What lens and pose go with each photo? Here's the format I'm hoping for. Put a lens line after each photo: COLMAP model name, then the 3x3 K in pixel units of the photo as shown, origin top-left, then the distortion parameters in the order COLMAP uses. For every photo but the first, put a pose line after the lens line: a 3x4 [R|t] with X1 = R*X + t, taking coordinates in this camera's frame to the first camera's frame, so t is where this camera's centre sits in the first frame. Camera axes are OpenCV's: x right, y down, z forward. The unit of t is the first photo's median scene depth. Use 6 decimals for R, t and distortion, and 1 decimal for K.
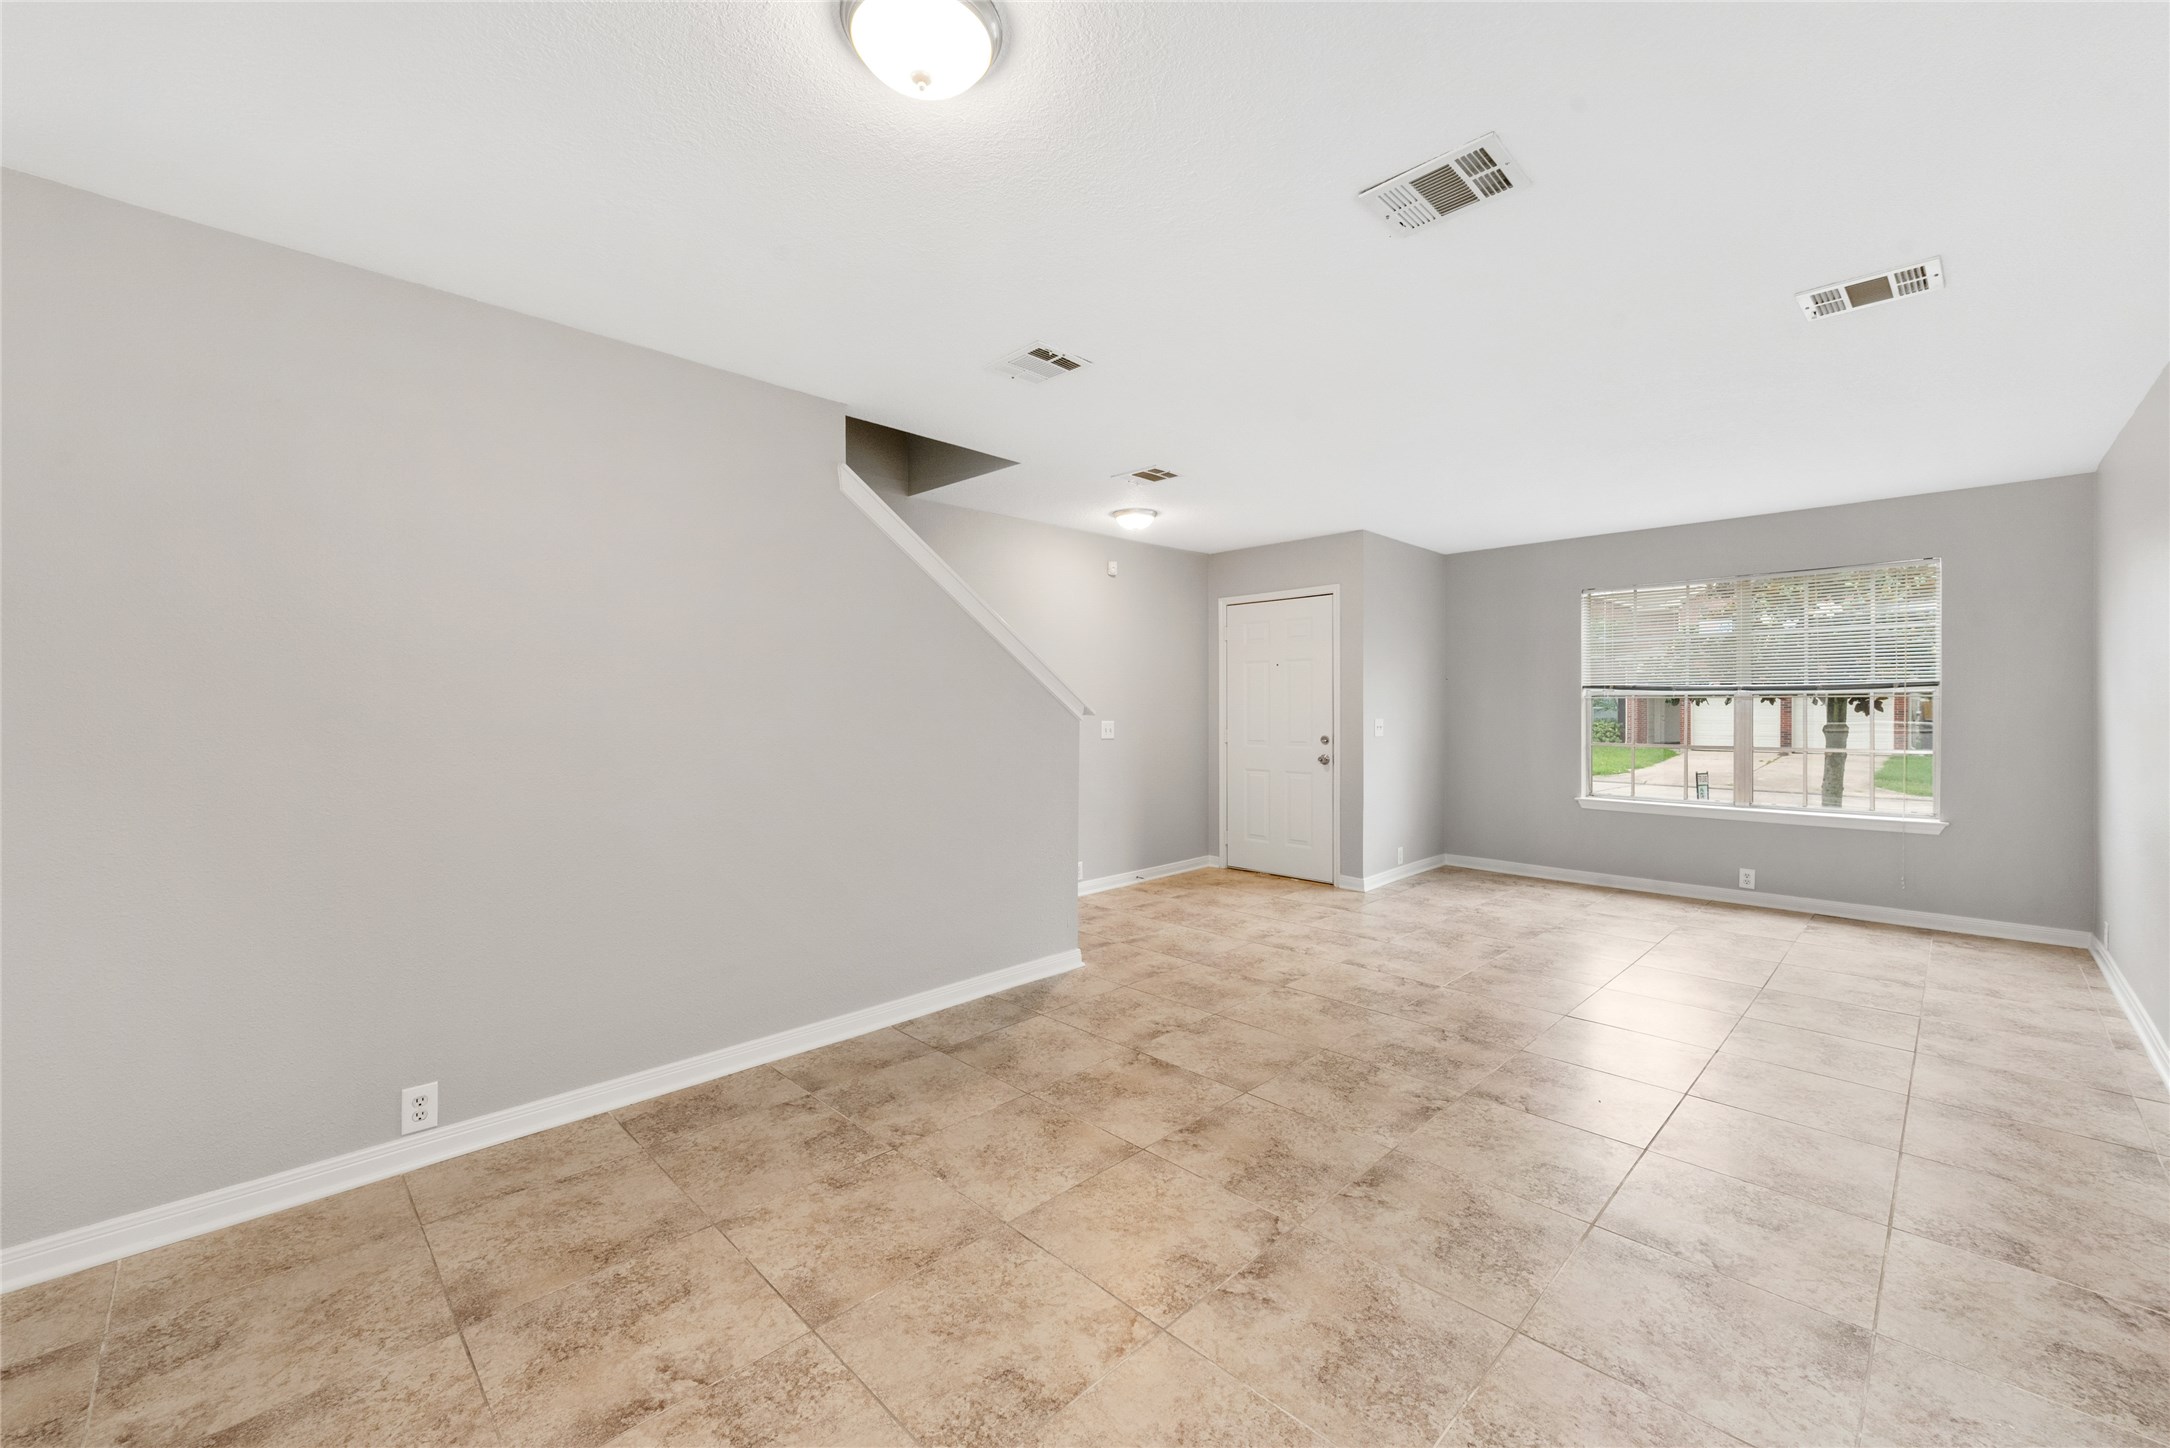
lens RADIAL K [[856.8, 0, 1083.4], [0, 856.8, 705.5], [0, 0, 1]] dist [0.018765, -0.006221]
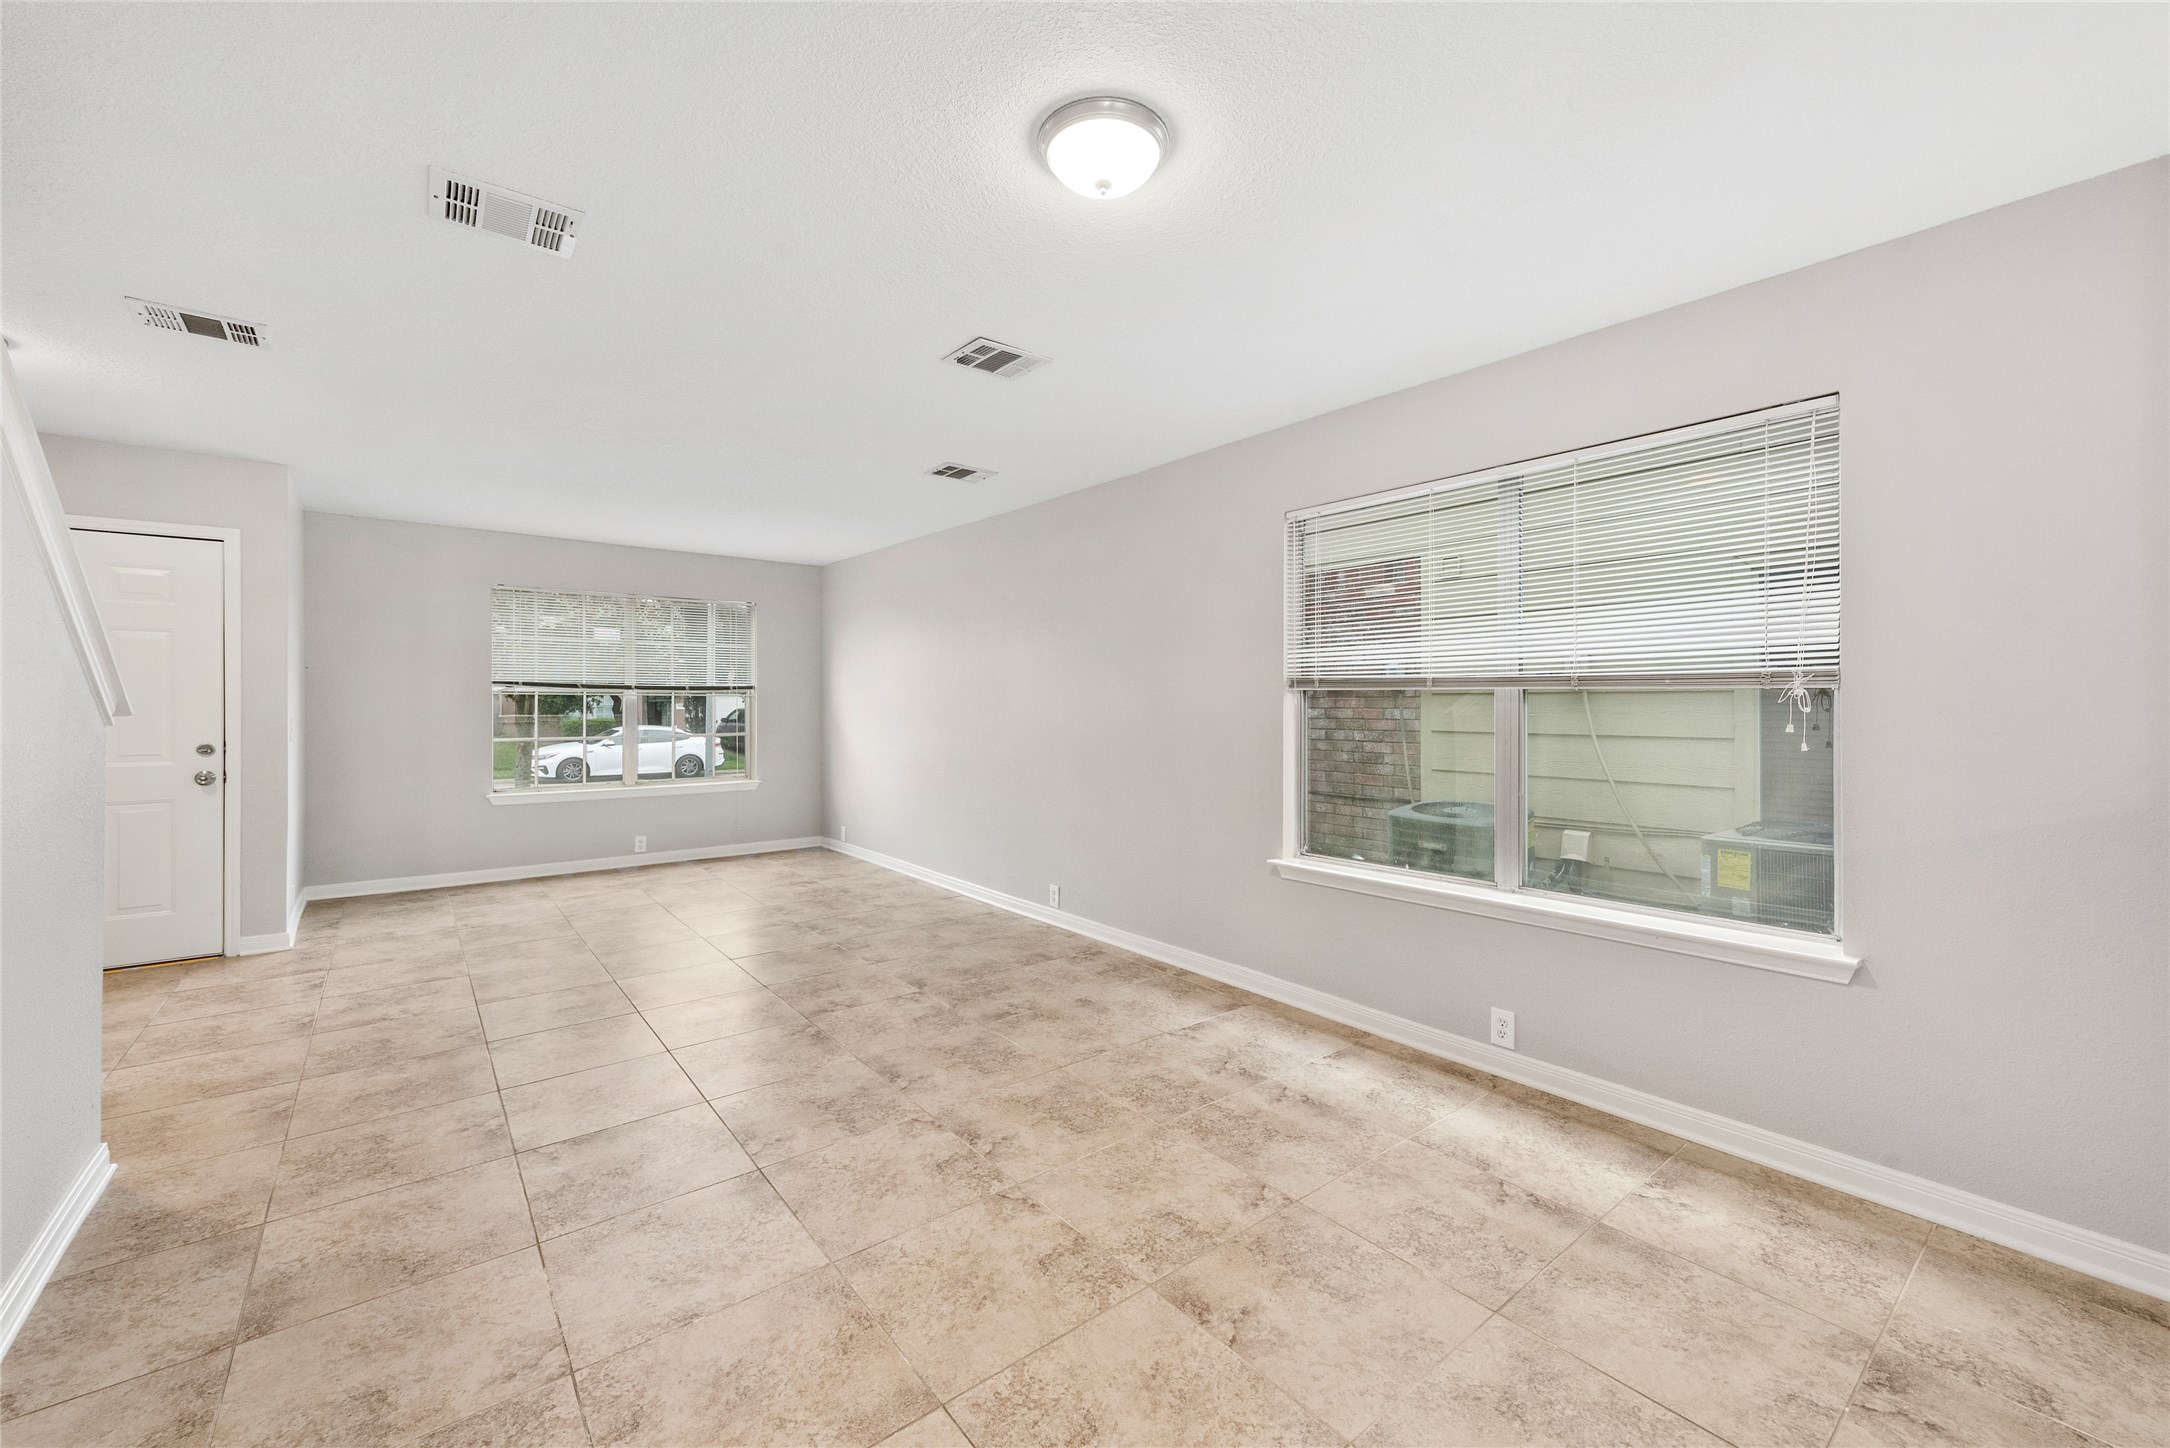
lens RADIAL K [[856.8, 0, 1083.4], [0, 856.8, 705.5], [0, 0, 1]] dist [0.018765, -0.006221]
pose [[0.114775, -0.002298, 0.993389, -0.754332], [-0.002204, 0.999994, 0.002568, -0.000248], [-0.993389, -0.002484, 0.114770, 0.483153]]
